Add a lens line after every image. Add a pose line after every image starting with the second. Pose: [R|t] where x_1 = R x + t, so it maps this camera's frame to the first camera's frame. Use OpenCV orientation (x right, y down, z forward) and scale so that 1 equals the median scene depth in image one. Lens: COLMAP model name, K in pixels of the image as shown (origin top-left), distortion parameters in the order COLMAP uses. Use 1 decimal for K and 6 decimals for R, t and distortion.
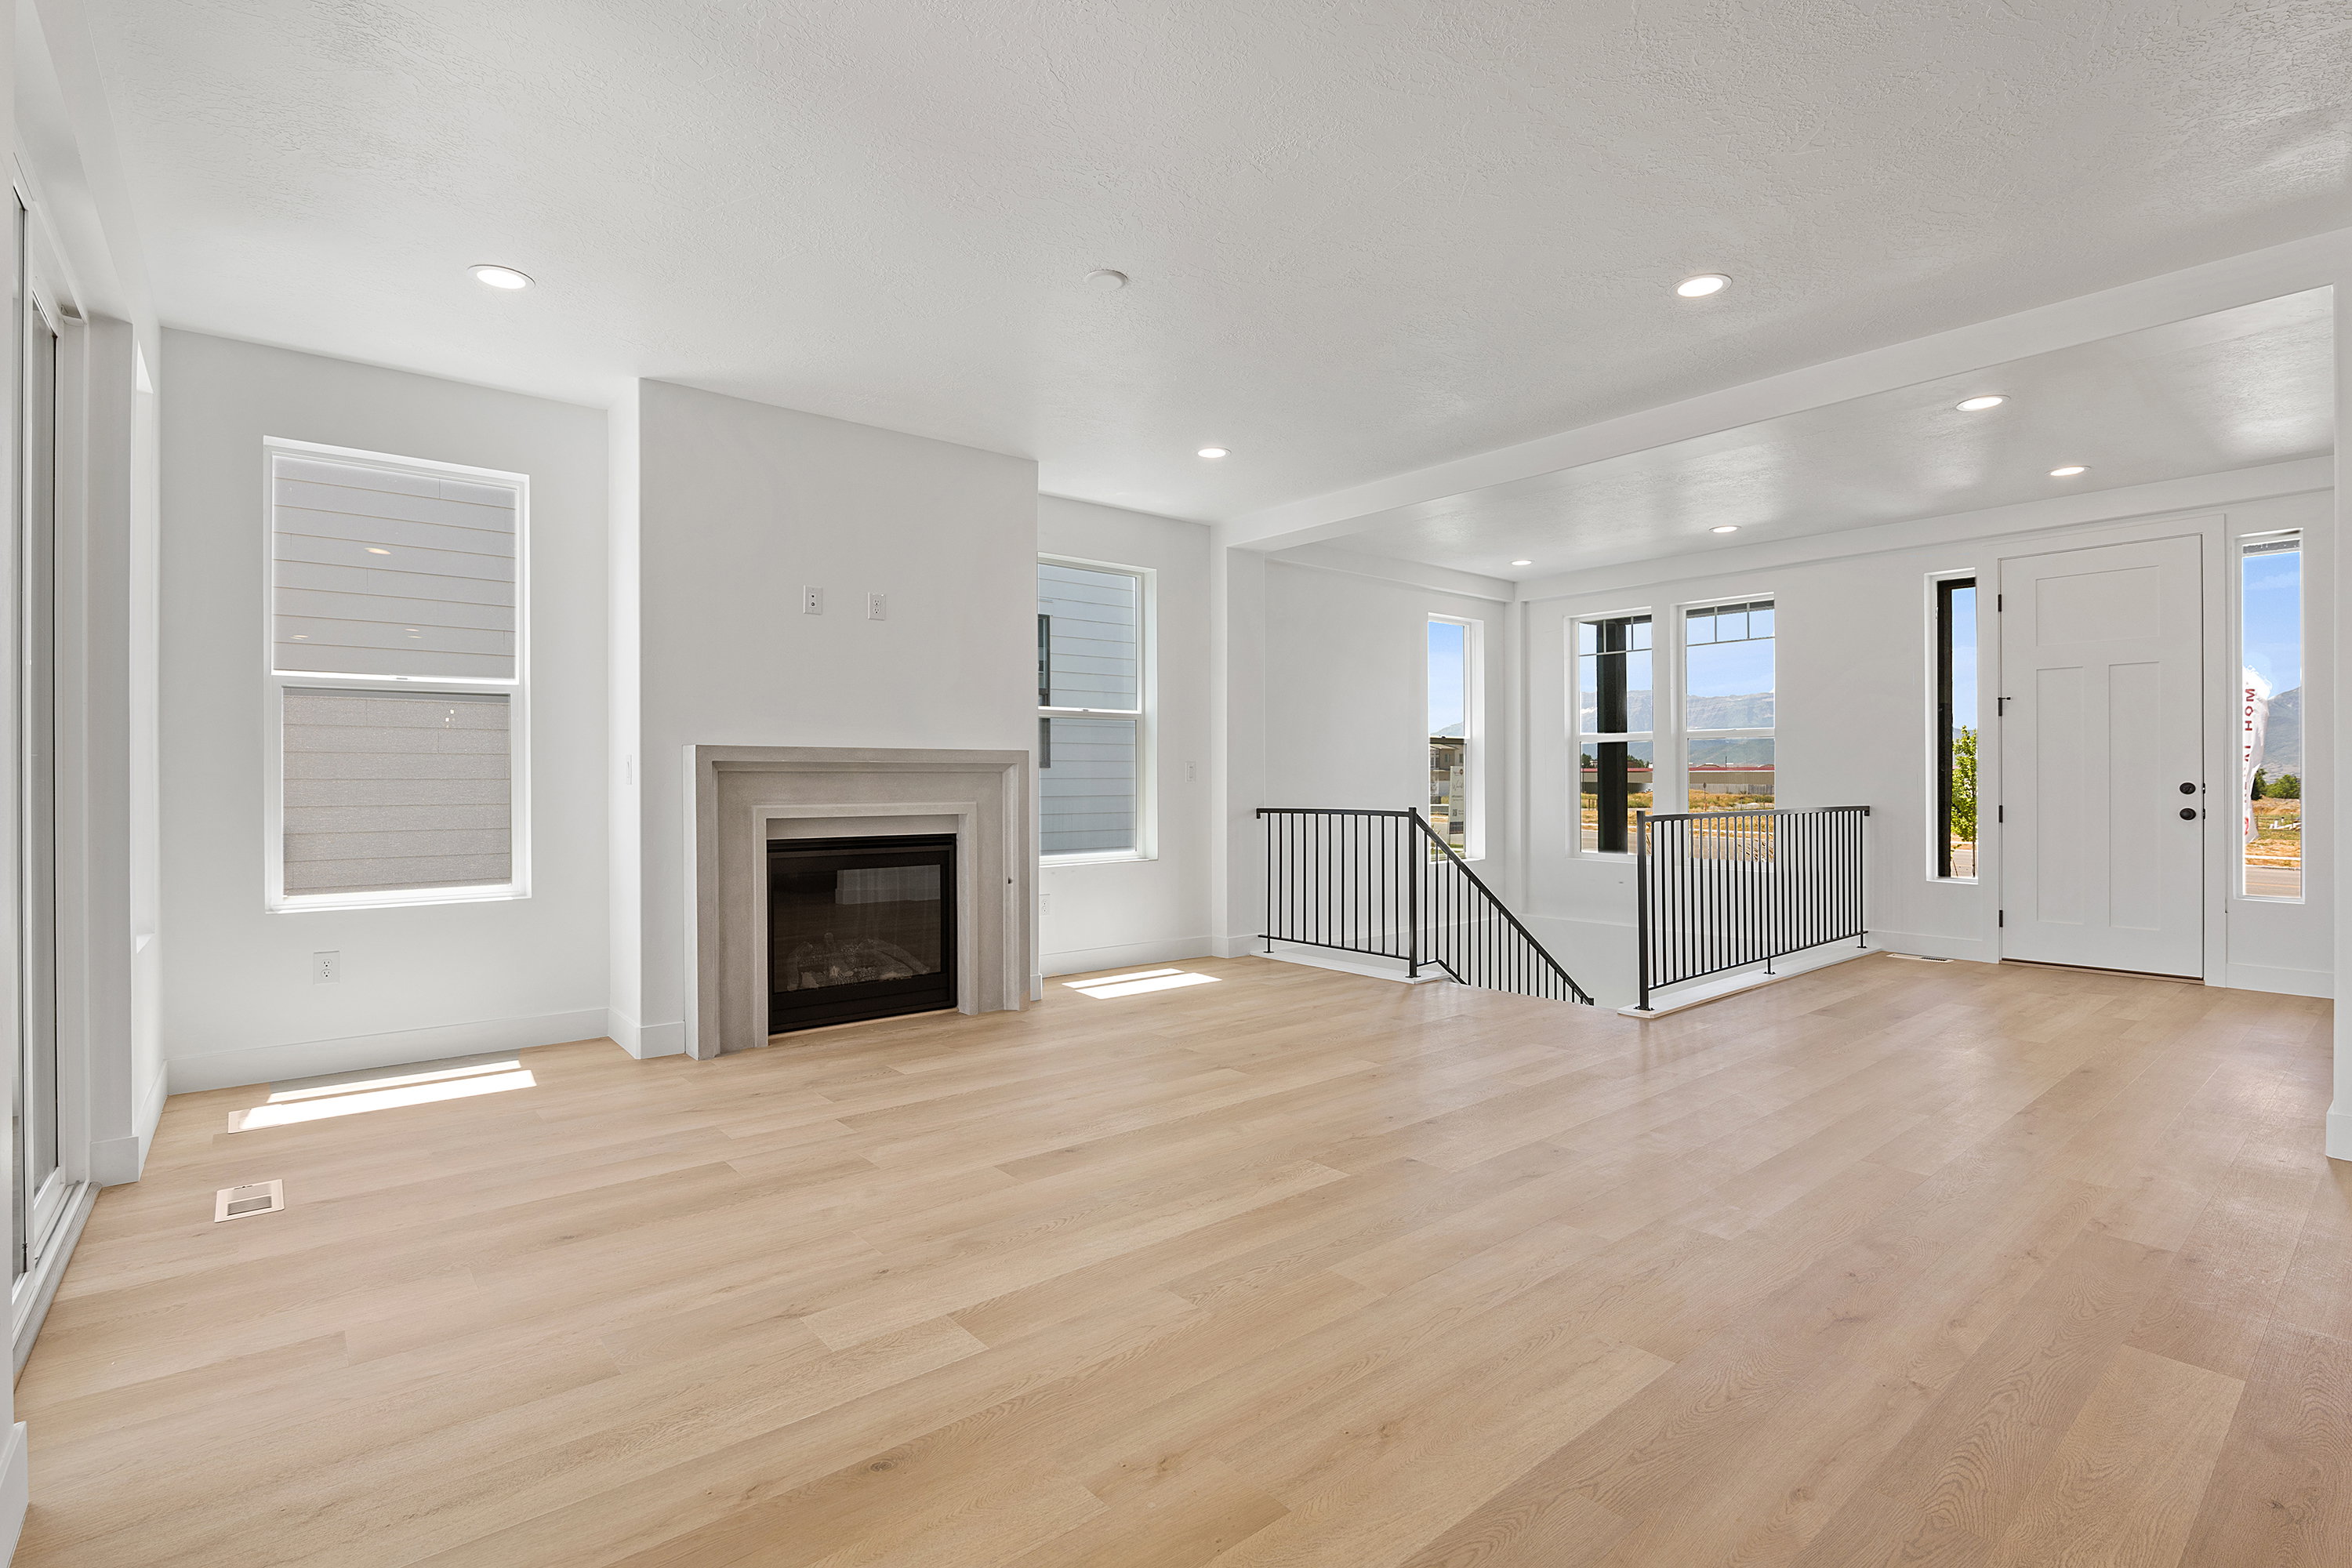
lens RADIAL K [[1101.4, 0, 1175.1], [0, 1101.4, 779.8], [0, 0, 1]] dist [-0.019098, 0.005172]
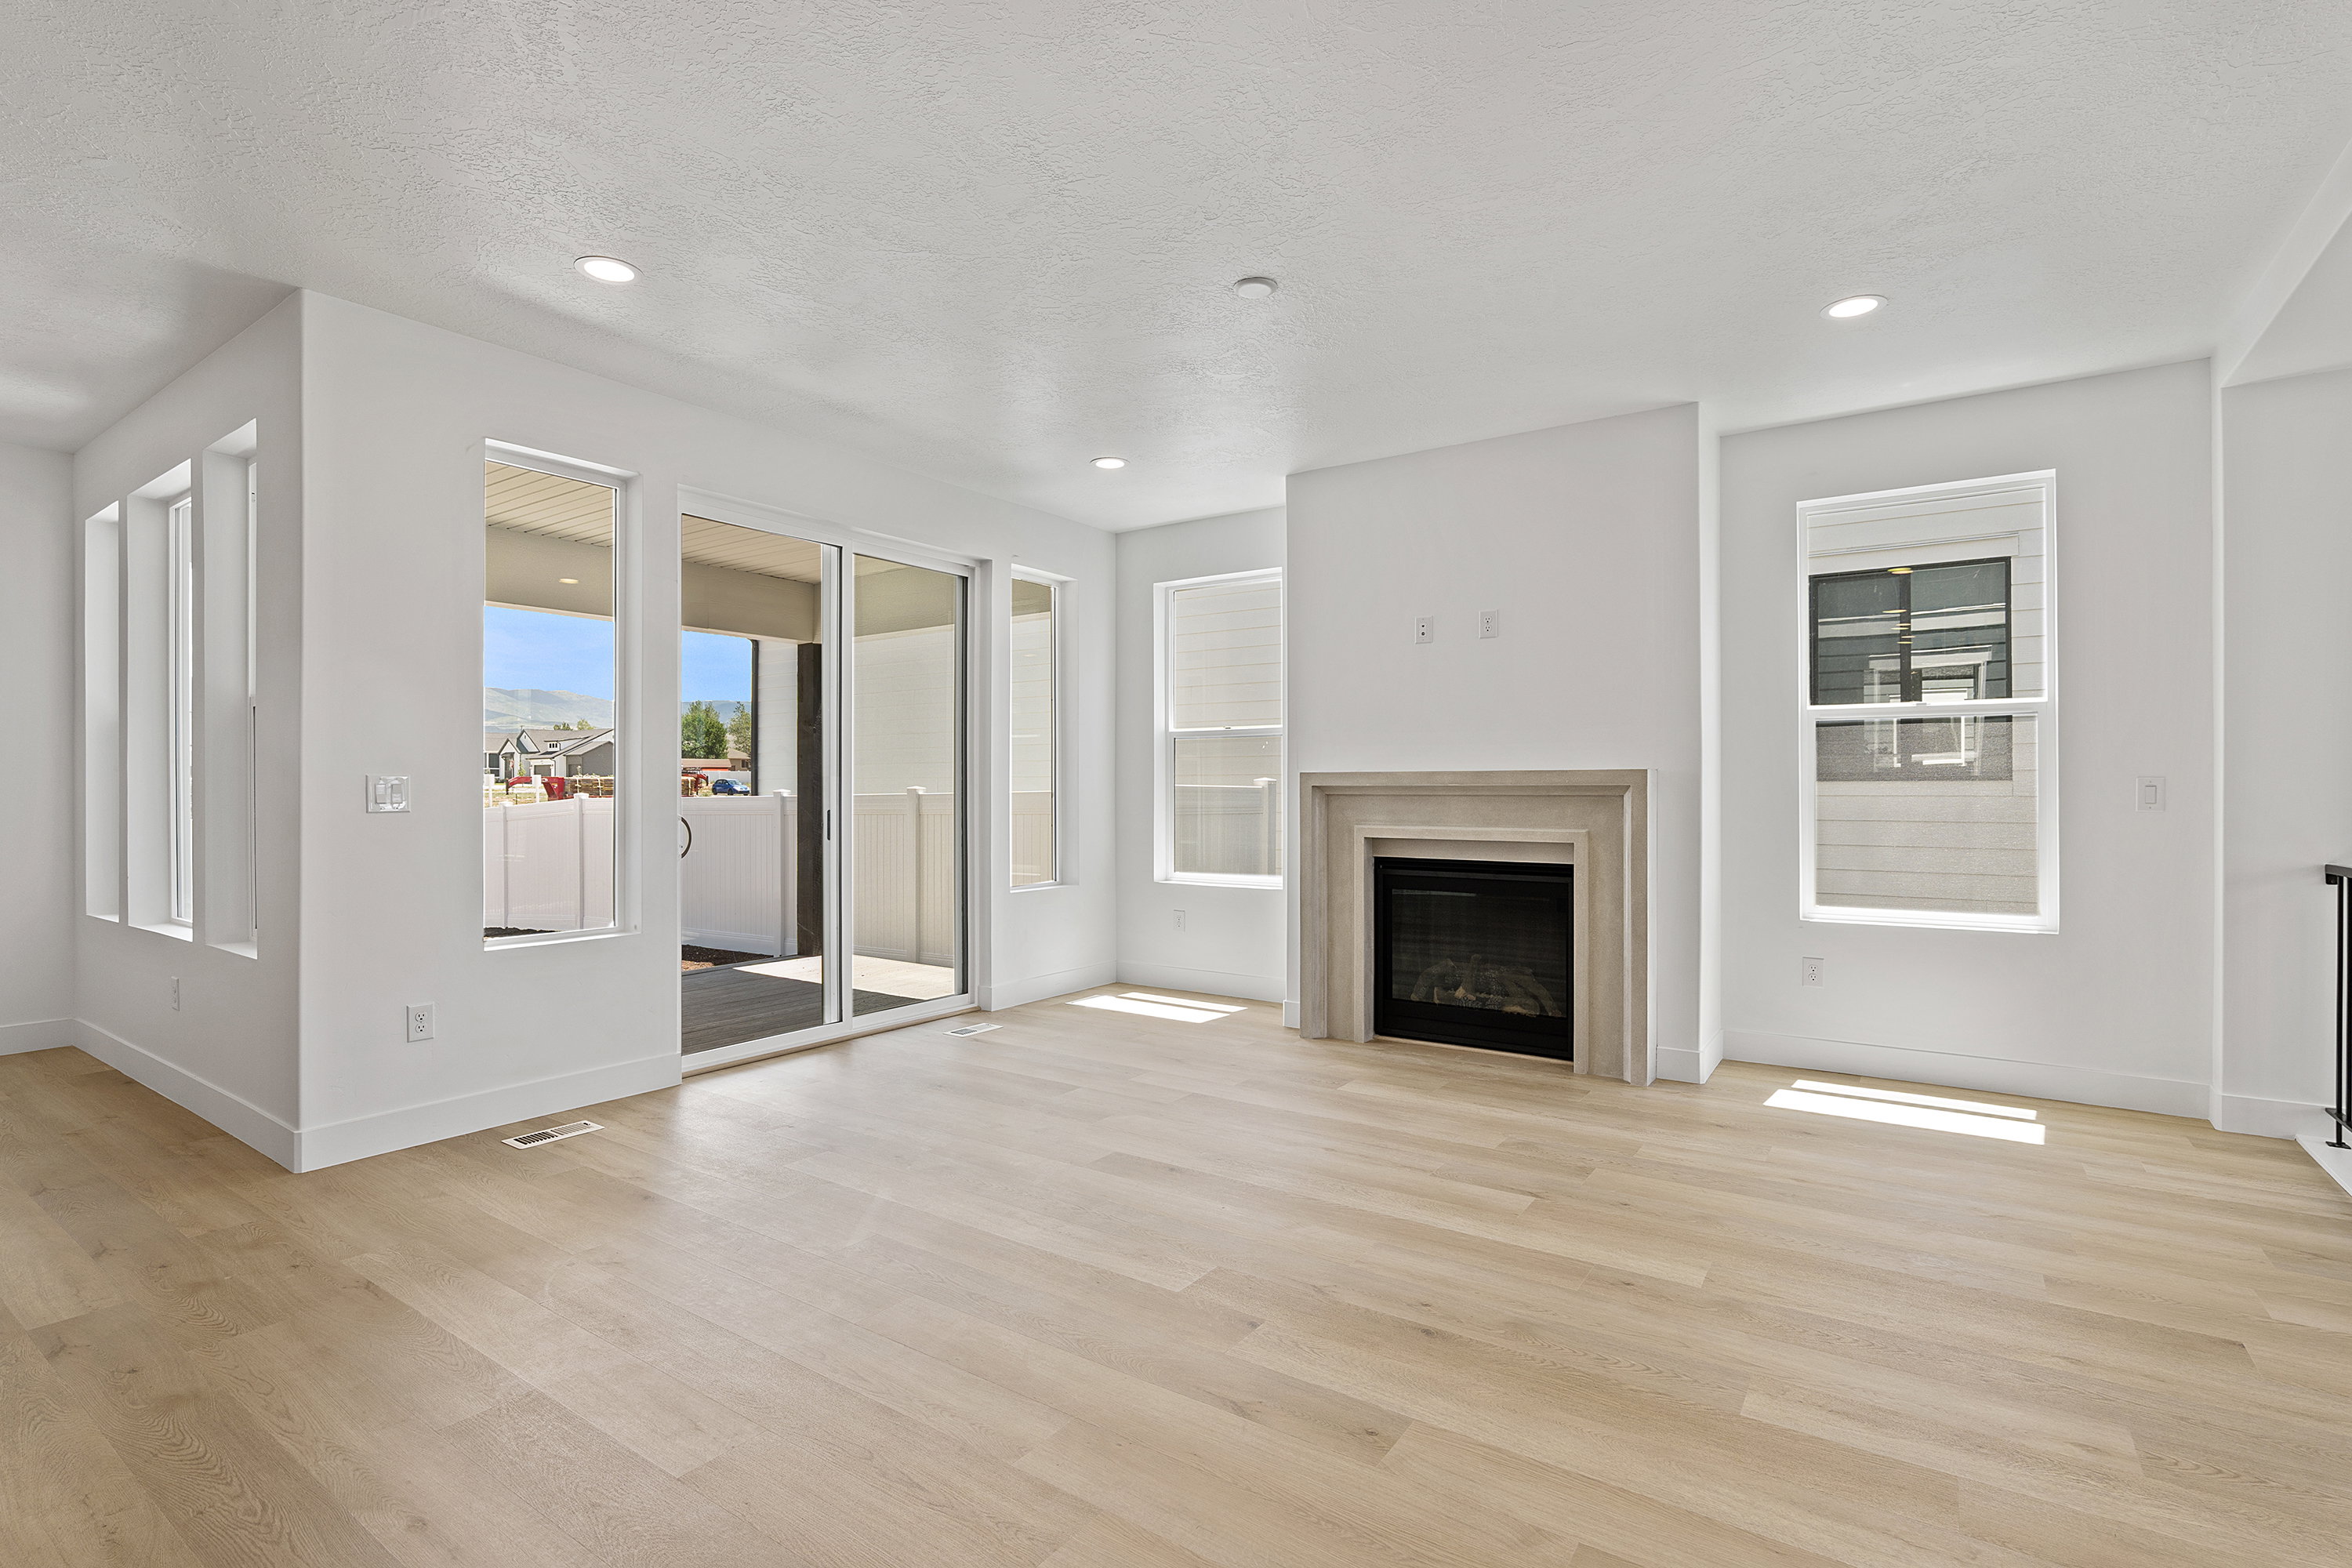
lens RADIAL K [[1101.4, 0, 1185.3], [0, 1101.4, 792.0], [0, 0, 1]] dist [-0.019098, 0.005172]
pose [[0.270691, 0.001124, -0.962666, 0.498499], [-0.003195, 0.999995, 0.000269, -0.007524], [0.962661, 0.003003, 0.270694, 0.409312]]
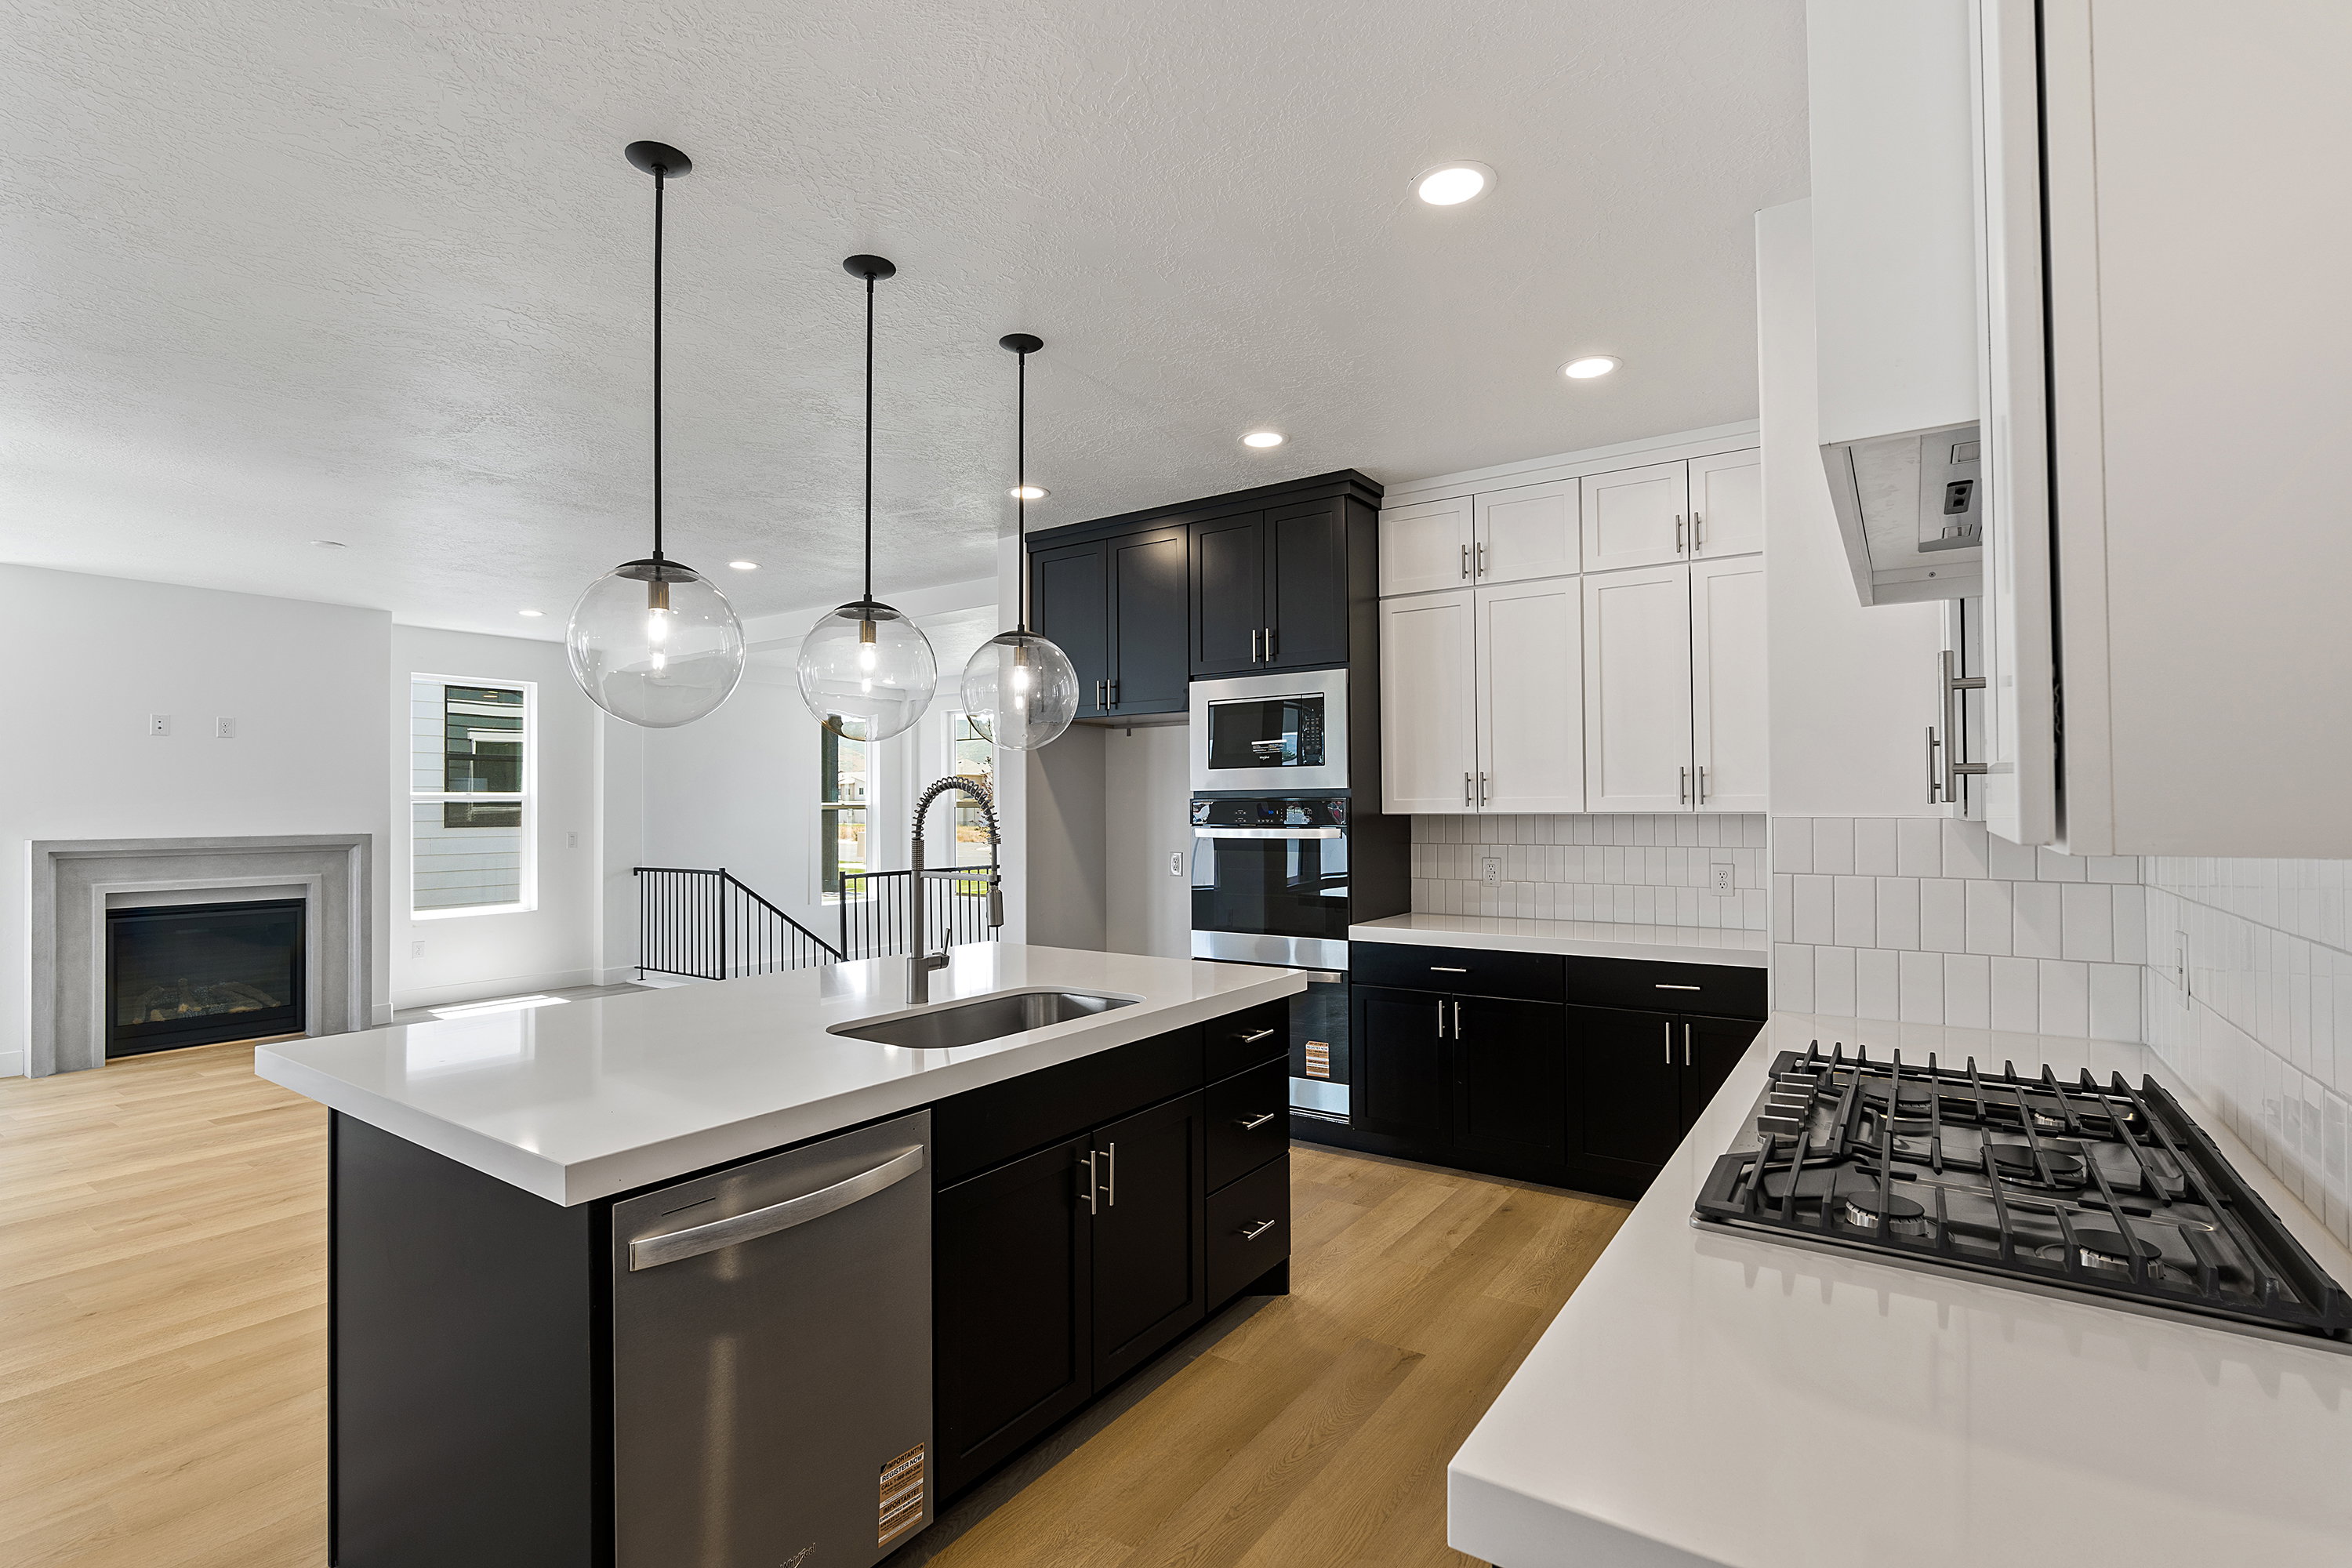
lens RADIAL K [[1101.4, 0, 1176.2], [0, 1101.4, 787.7], [0, 0, 1]] dist [-0.019098, 0.005172]
pose [[0.963821, -0.000661, 0.266550, 0.404841], [0.006039, 0.999794, -0.019355, -0.045497], [-0.266483, 0.020265, 0.963627, -0.470473]]
